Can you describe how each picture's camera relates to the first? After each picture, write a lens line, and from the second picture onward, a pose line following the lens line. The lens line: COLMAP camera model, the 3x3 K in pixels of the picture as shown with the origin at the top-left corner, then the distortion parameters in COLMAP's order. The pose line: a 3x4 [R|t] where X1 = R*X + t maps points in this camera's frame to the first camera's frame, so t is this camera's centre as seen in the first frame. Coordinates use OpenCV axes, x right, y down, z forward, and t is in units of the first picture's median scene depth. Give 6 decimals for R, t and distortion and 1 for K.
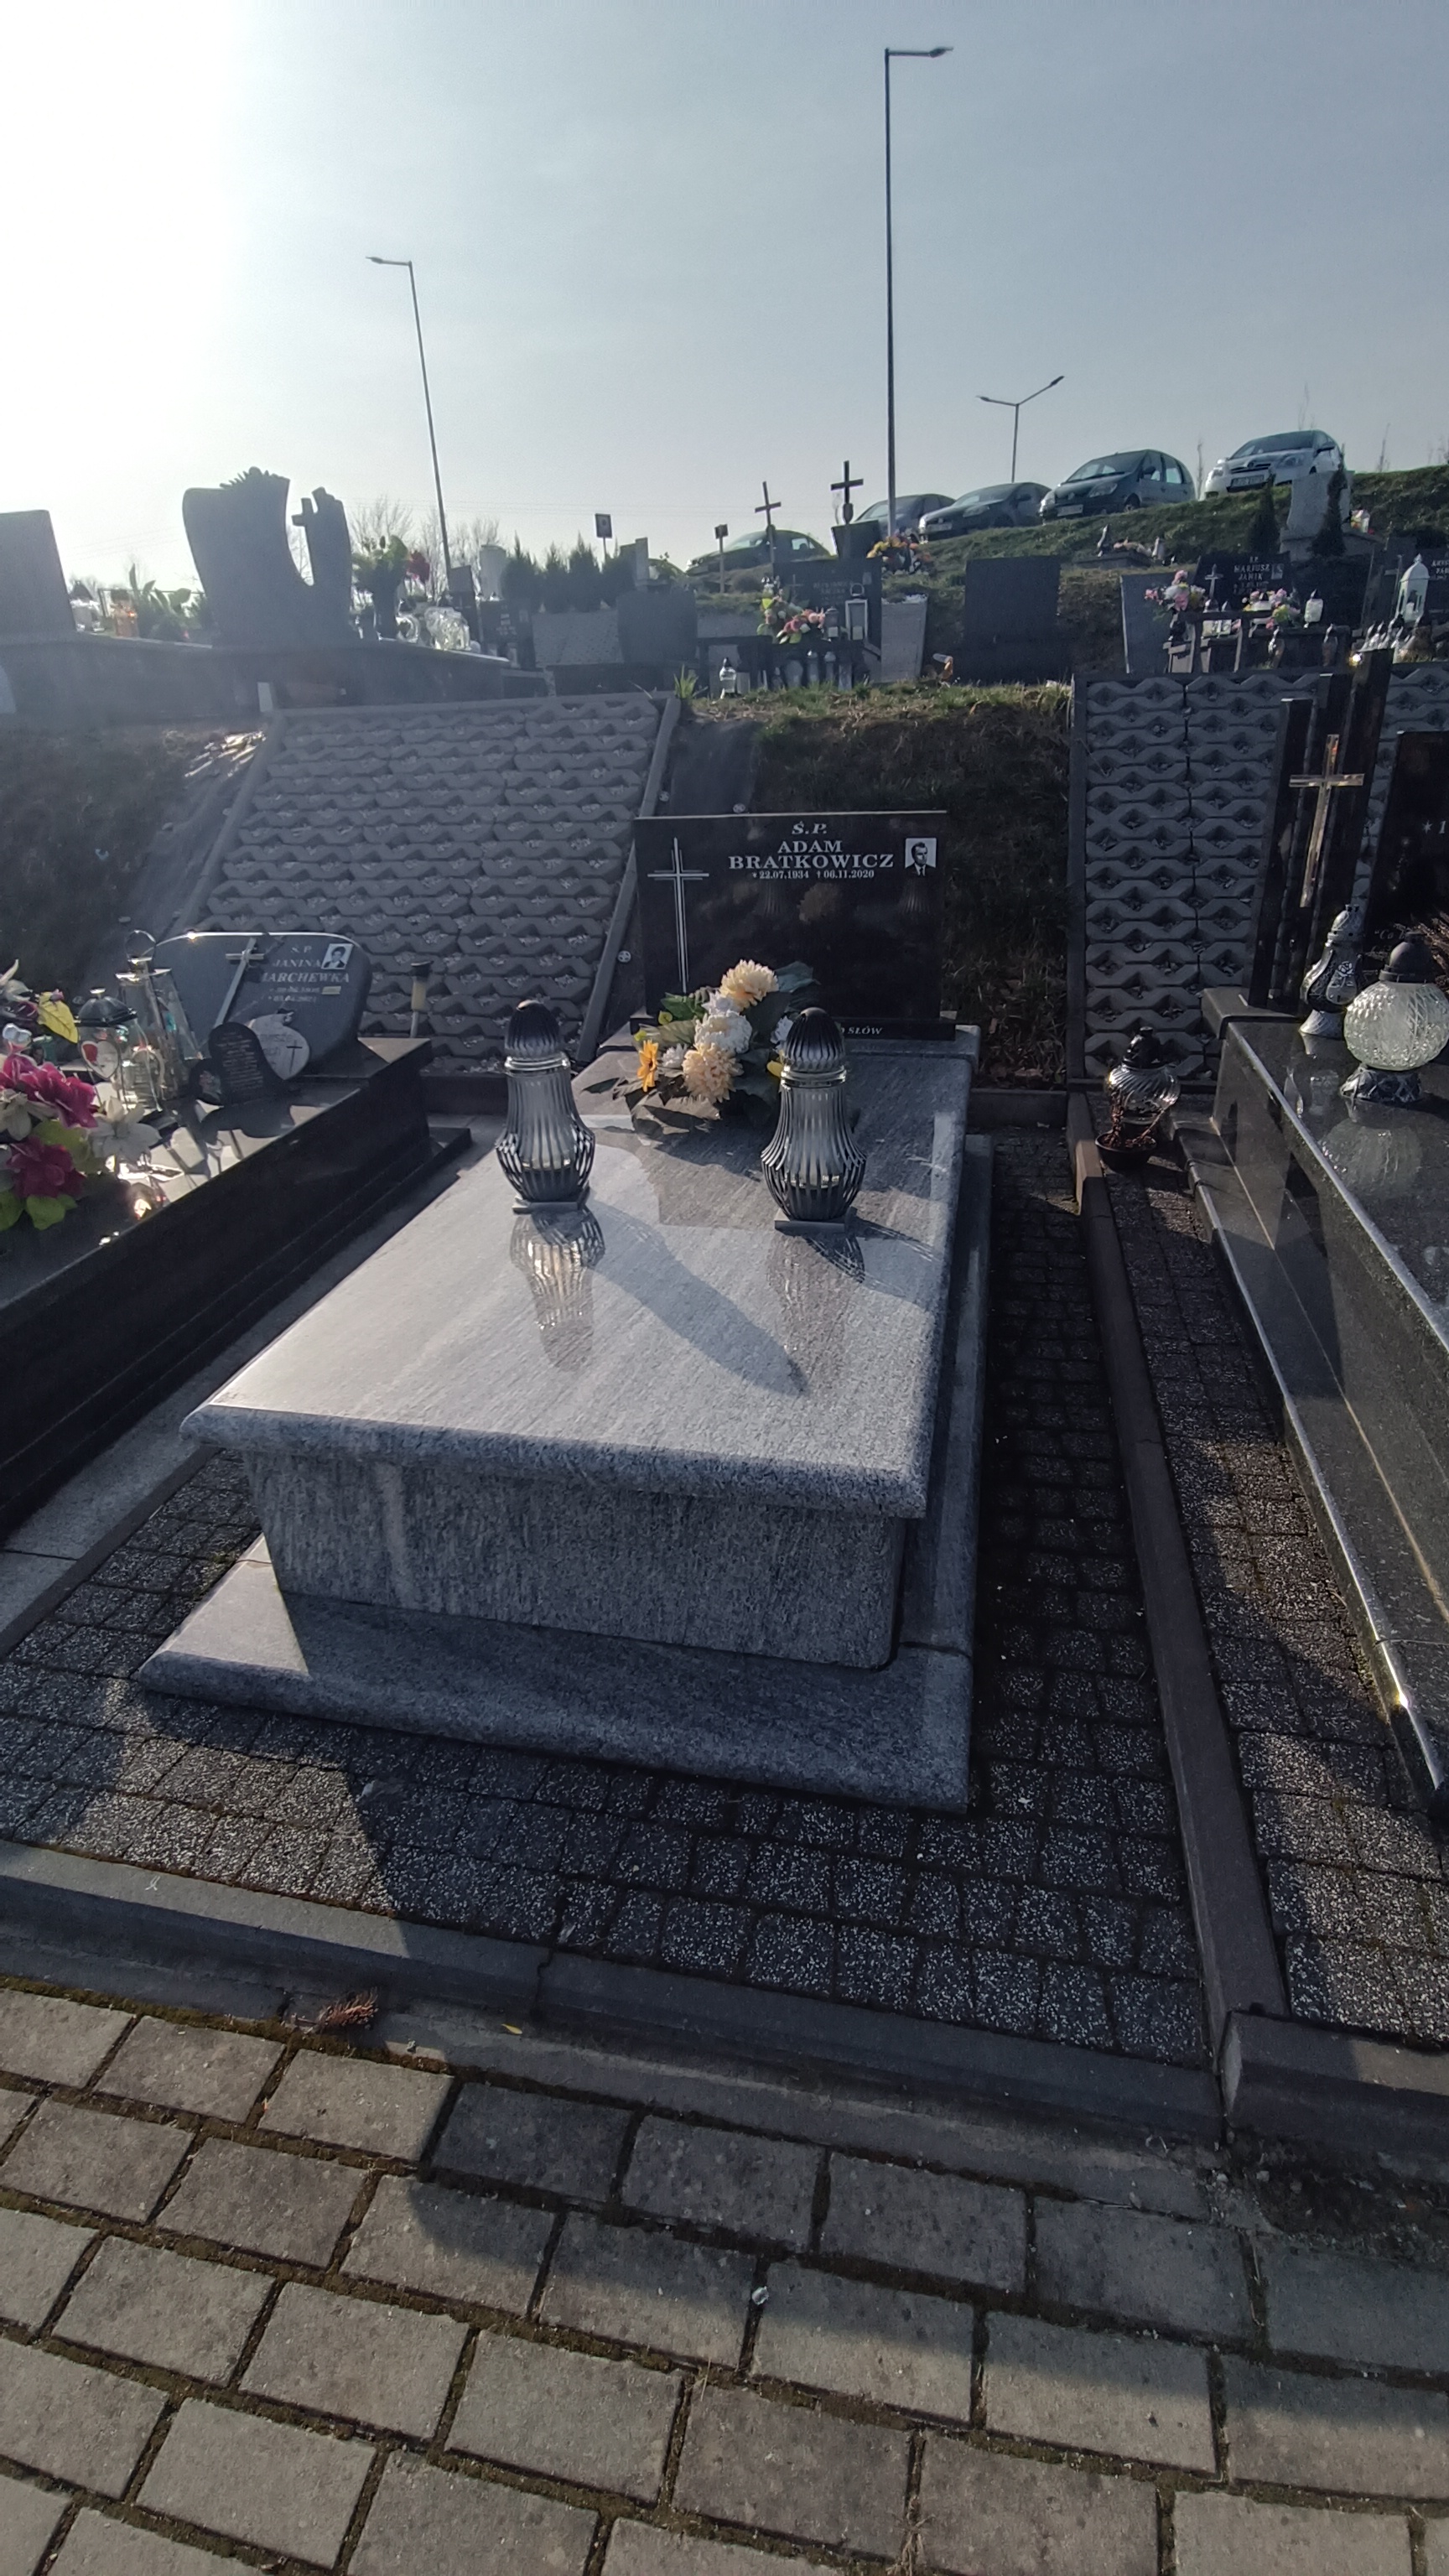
lens RADIAL K [[1160.6, 0, 740.4], [0, 1160.6, 1274.8], [0, 0, 1]] dist [-0.020304, 0.002069]
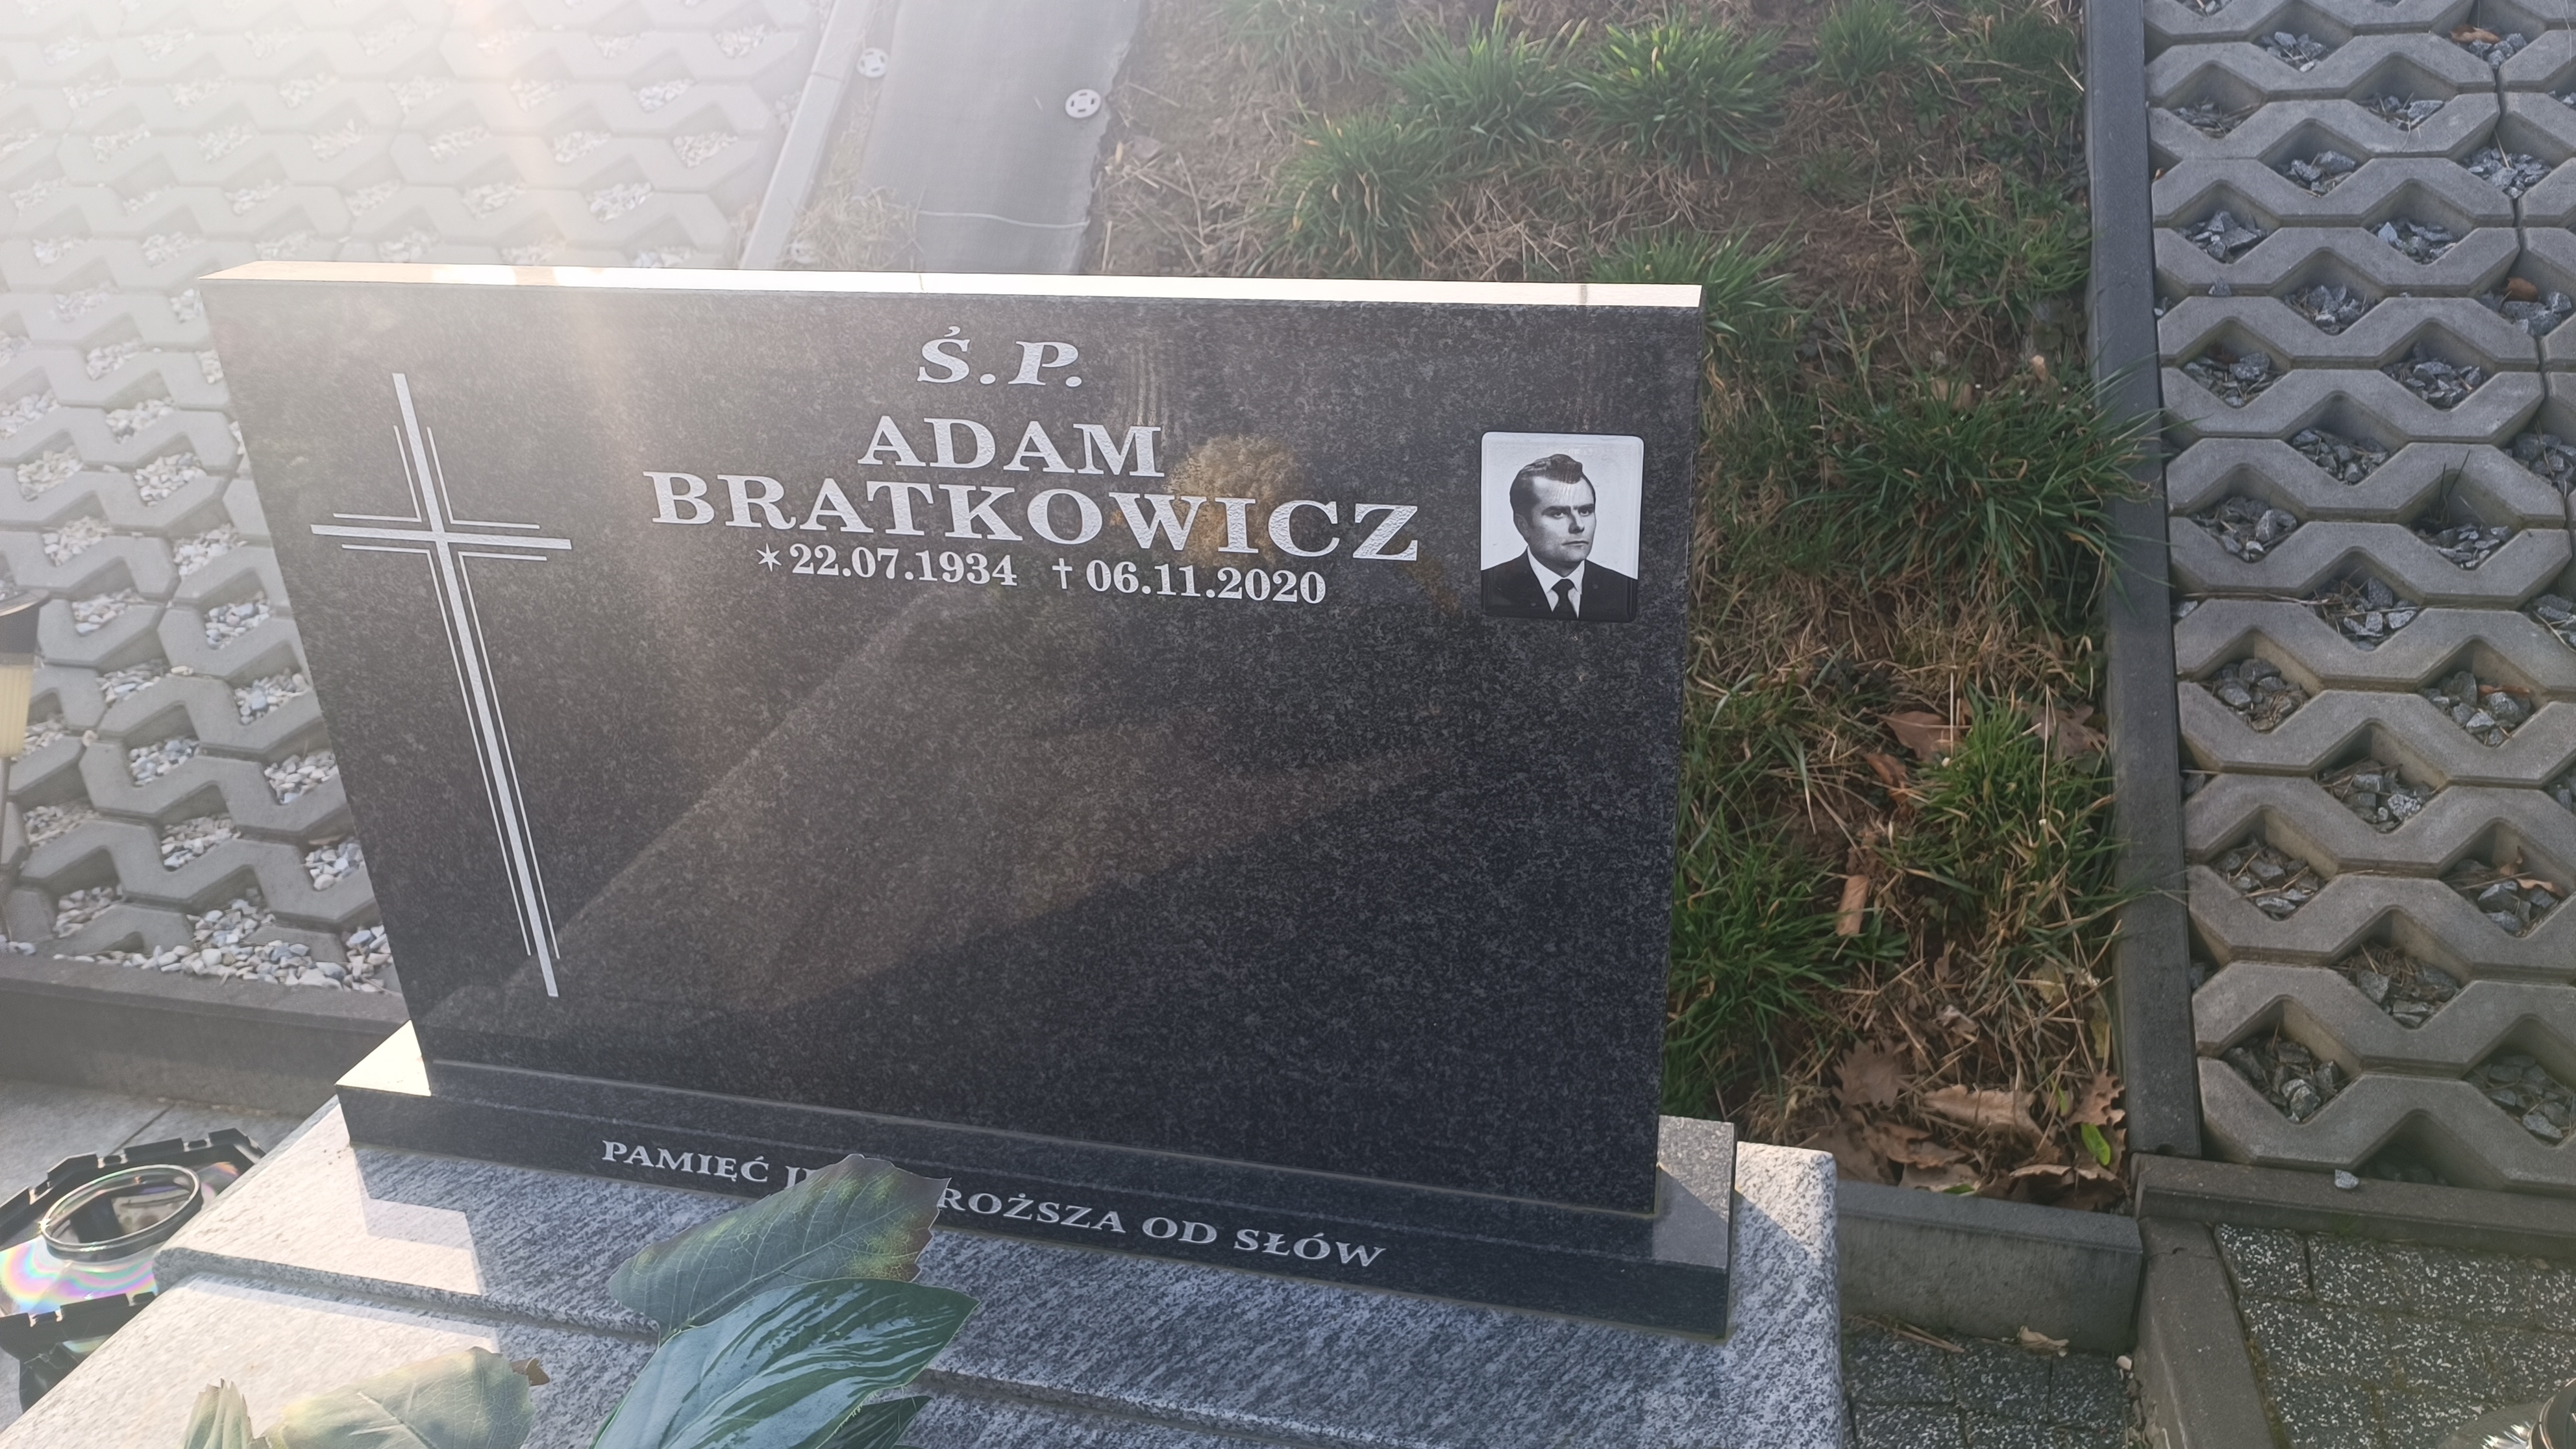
lens RADIAL K [[1870.3, 0, 1286.3], [0, 1870.3, 733.7], [0, 0, 1]] dist [0.025389, -0.032348]
pose [[0.999383, 0.015064, -0.031737, 0.086714], [-0.015419, 0.999821, -0.010988, -0.231353], [0.031566, 0.011471, 0.999436, 0.494519]]
